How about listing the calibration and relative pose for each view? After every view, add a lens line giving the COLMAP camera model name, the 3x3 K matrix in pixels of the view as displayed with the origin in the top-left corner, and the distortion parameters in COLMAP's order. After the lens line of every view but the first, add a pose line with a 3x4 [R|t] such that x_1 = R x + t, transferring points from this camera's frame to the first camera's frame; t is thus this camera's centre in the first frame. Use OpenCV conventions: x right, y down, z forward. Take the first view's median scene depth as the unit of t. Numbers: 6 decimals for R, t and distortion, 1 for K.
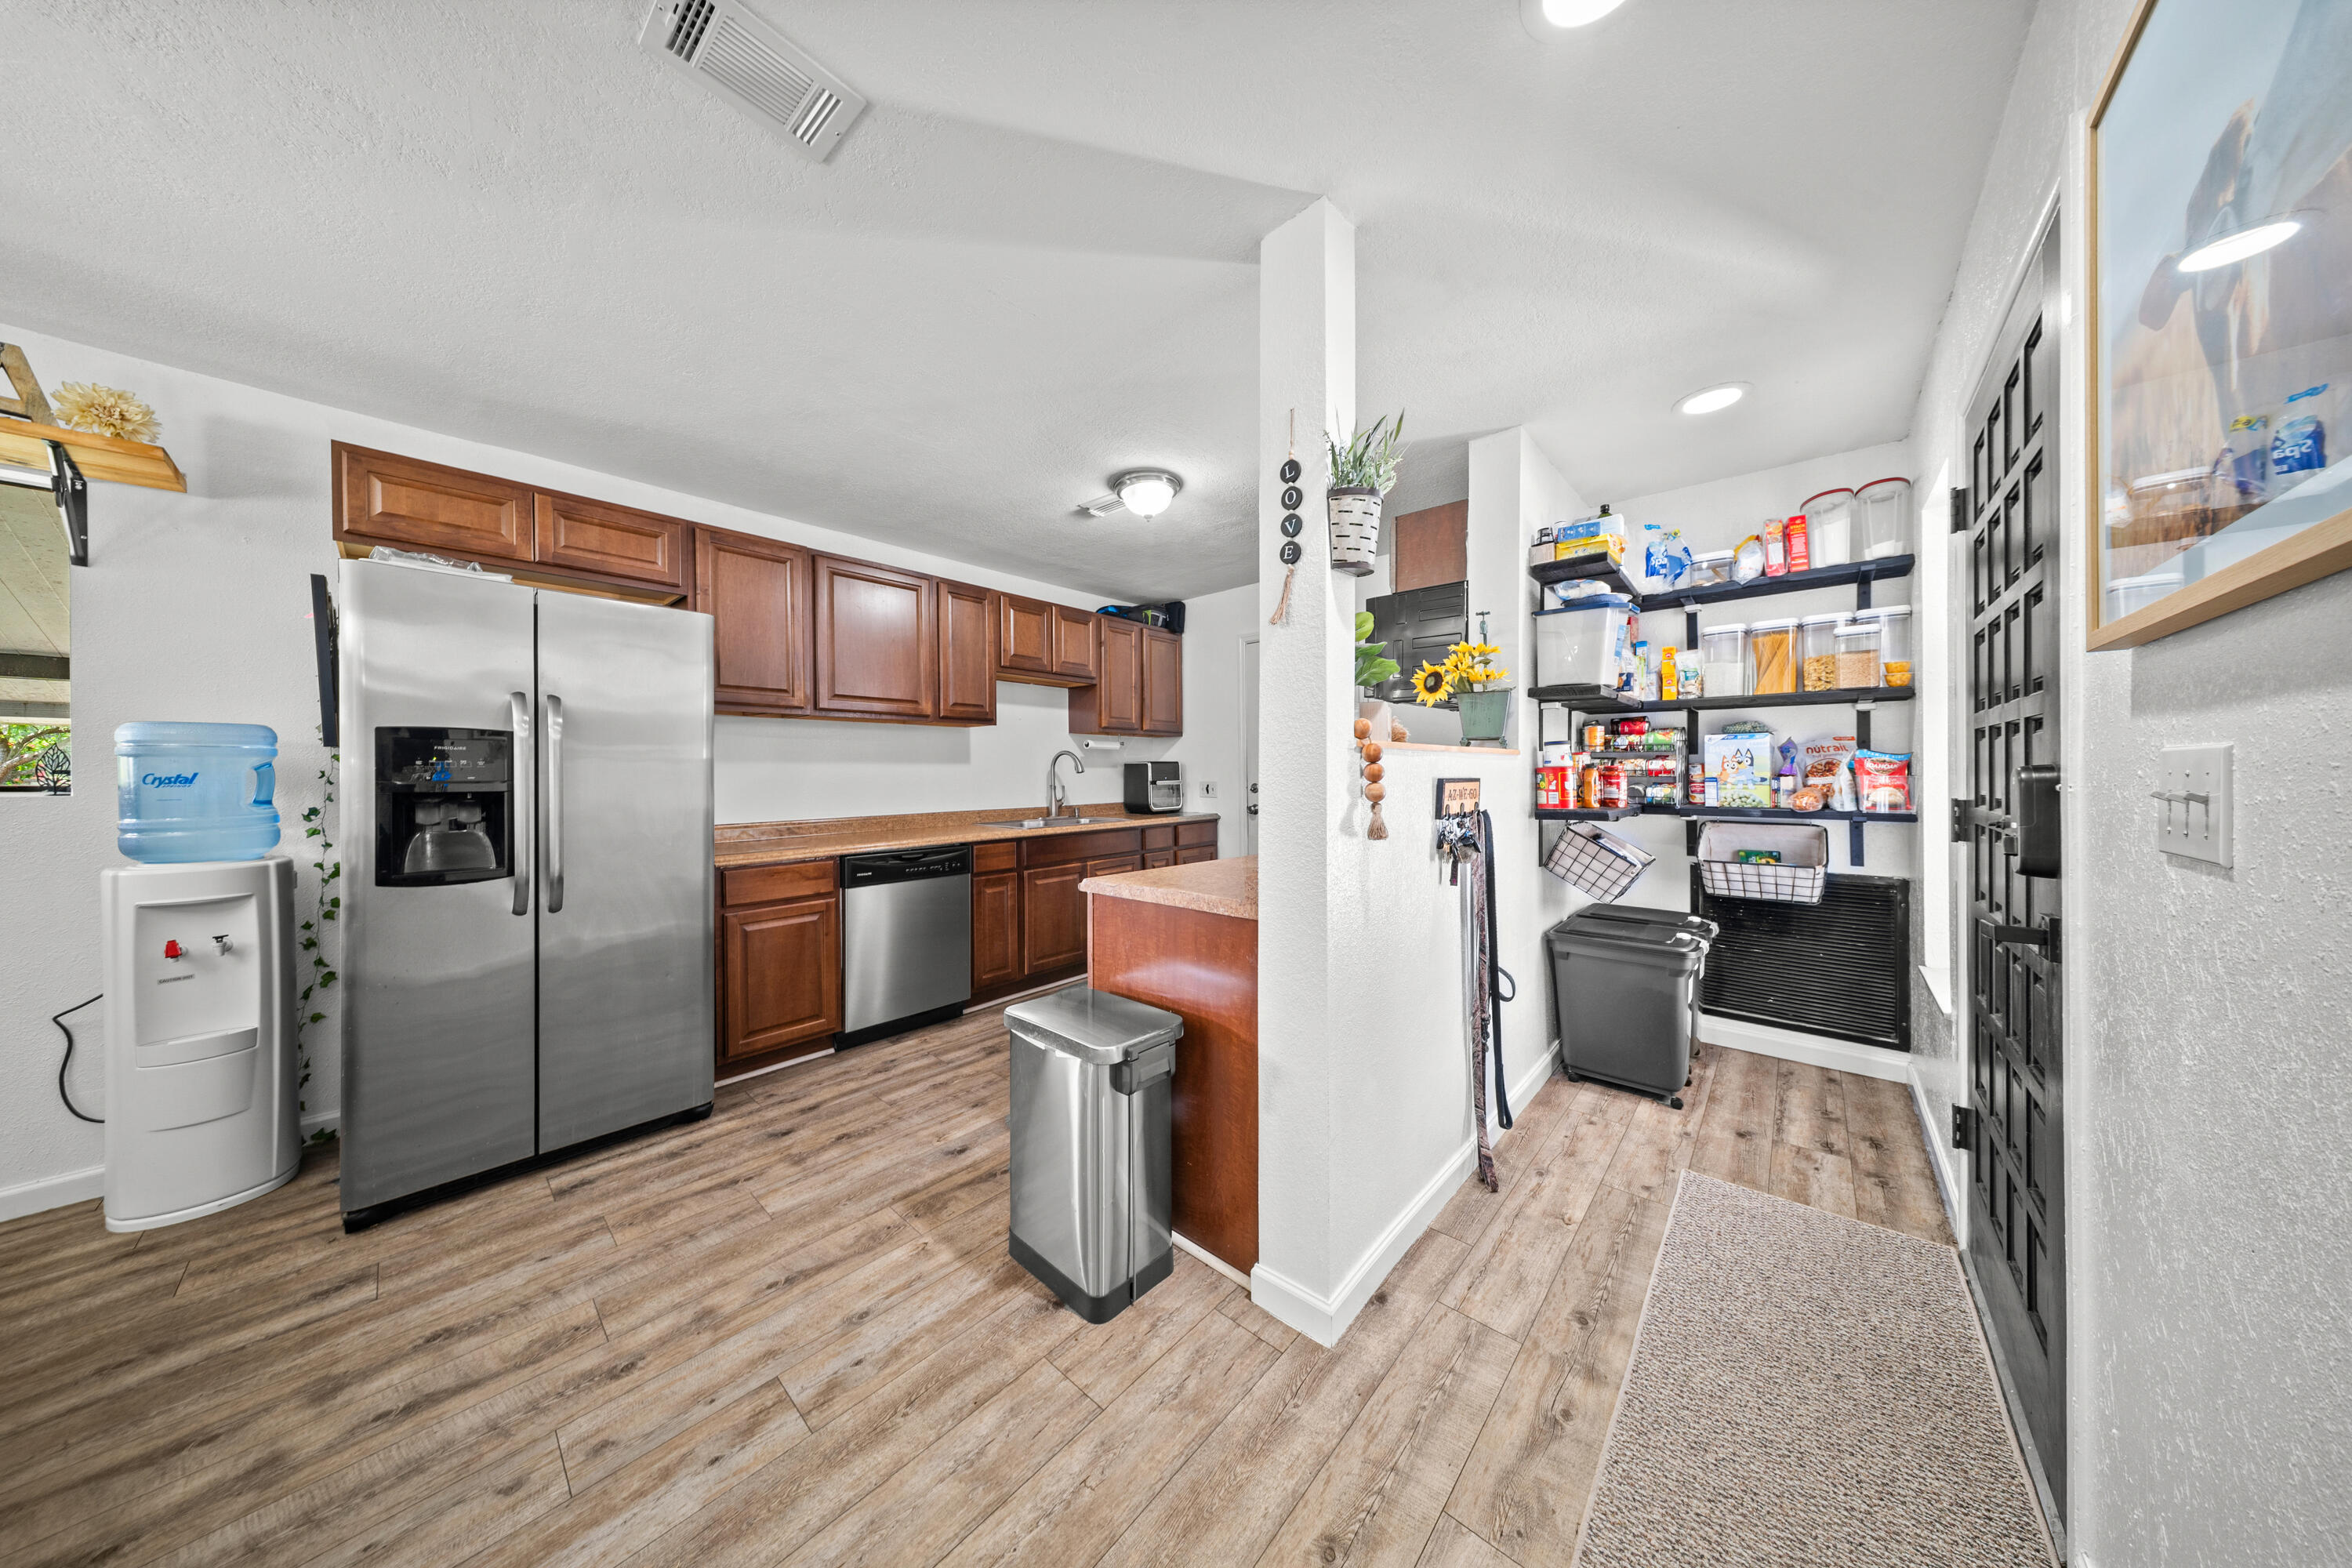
lens RADIAL K [[695.4, 0, 1164.0], [0, 695.4, 775.7], [0, 0, 1]] dist [0.002101, 0.000092]
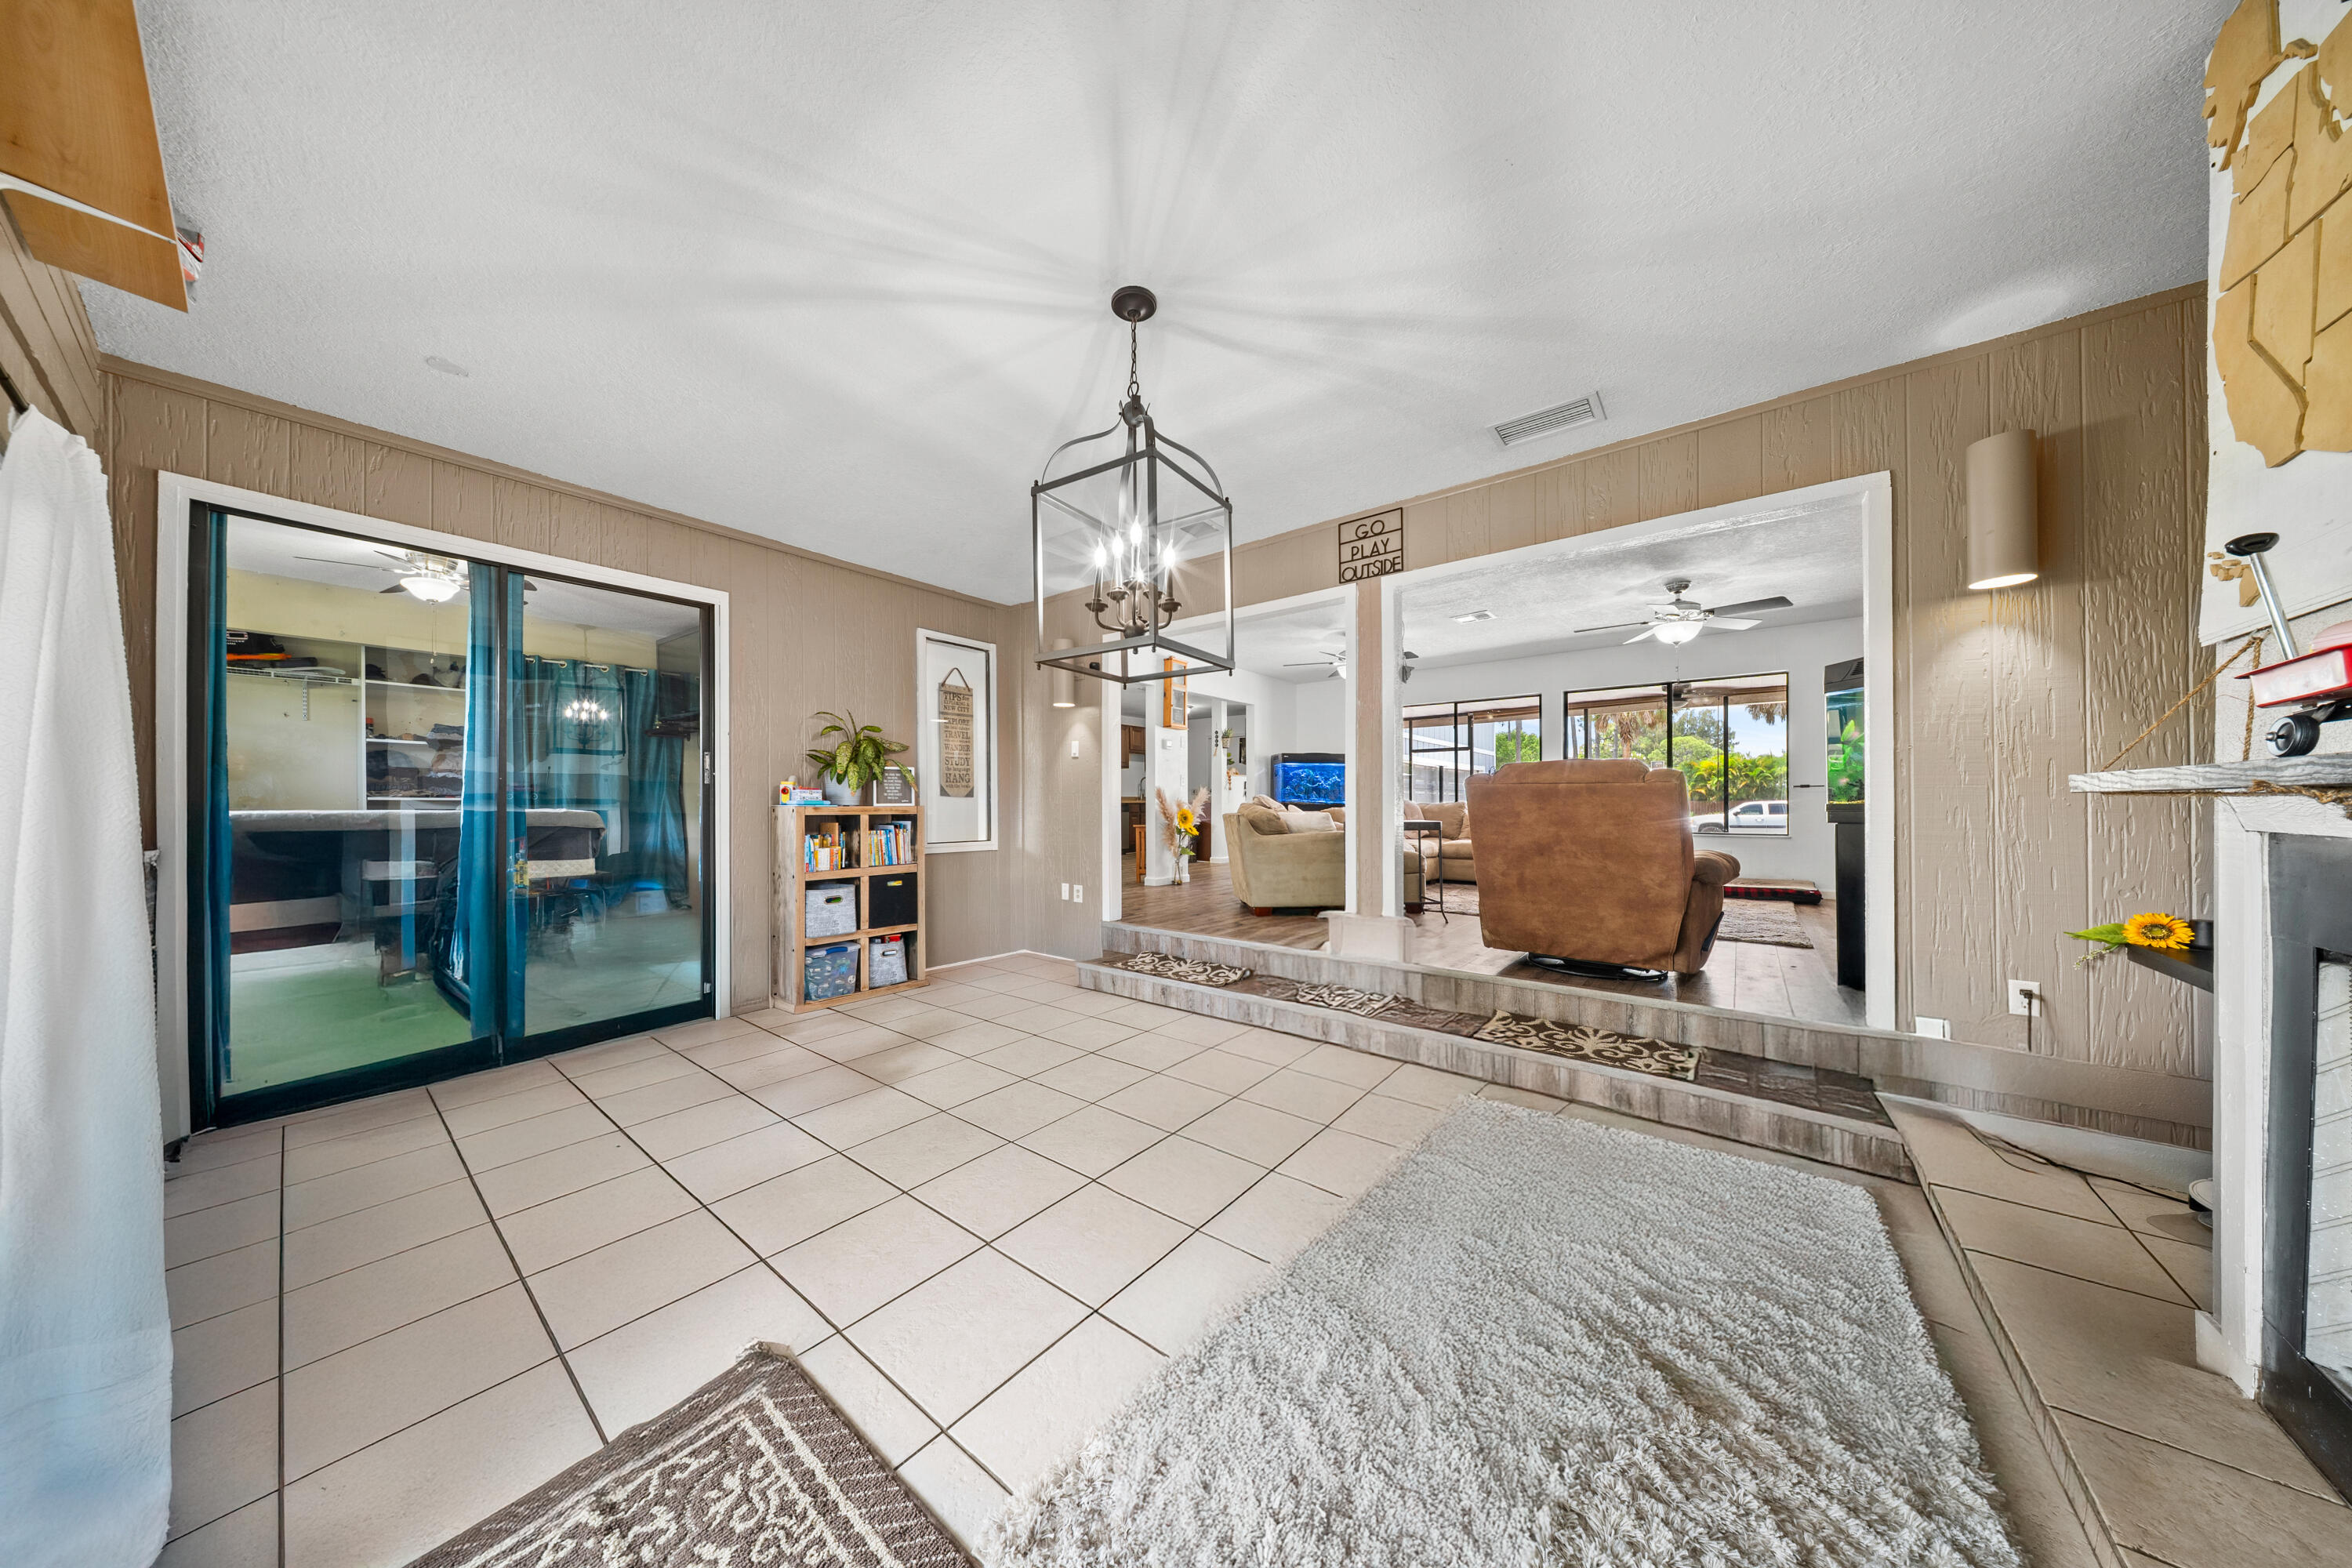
lens RADIAL K [[712.2, 0, 1170.8], [0, 712.2, 804.2], [0, 0, 1]] dist [0.000375, -0.000124]
pose [[0.997625, 0.002824, 0.068817, -0.483735], [-0.002567, 0.999989, -0.003812, 0.177016], [-0.068827, 0.003627, 0.997622, -3.797441]]
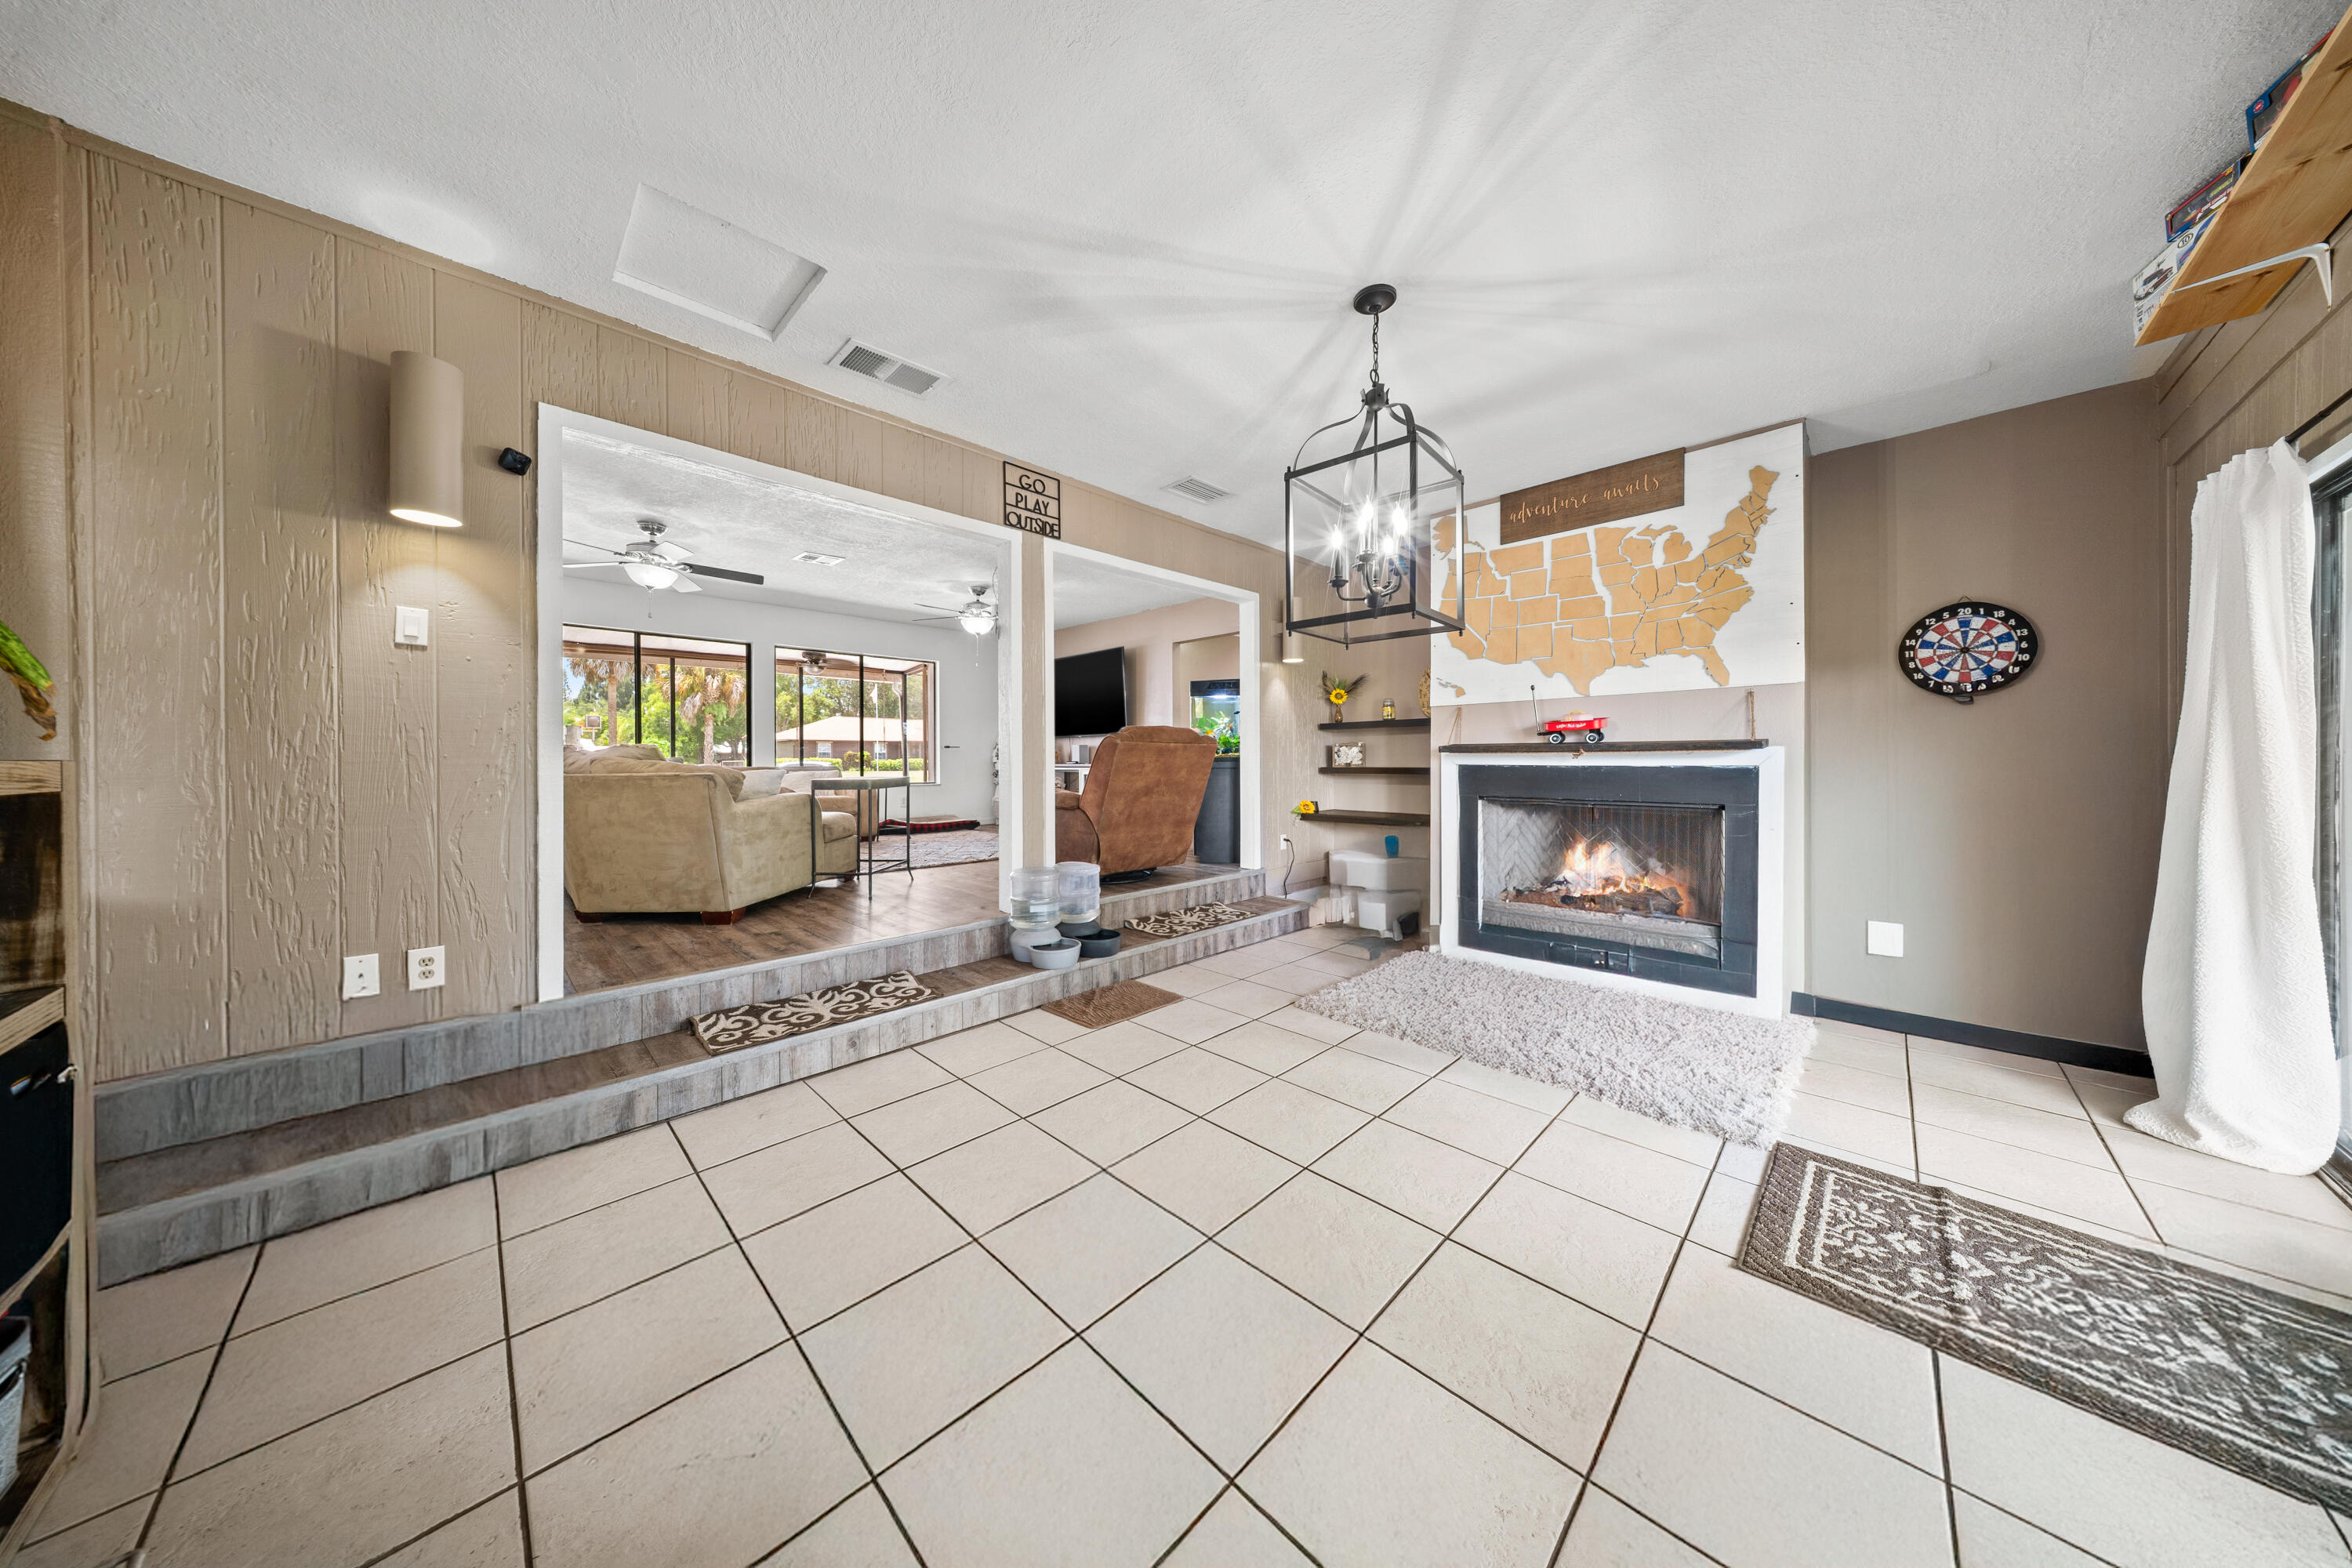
lens RADIAL K [[702.6, 0, 1168.6], [0, 702.6, 761.4], [0, 0, 1]] dist [0.017194, -0.003783]
pose [[0.045746, 0.001079, 0.998953, -1.563078], [0.007455, 0.999971, -0.001421, 0.183291], [-0.998925, 0.007513, 0.045737, -2.540012]]
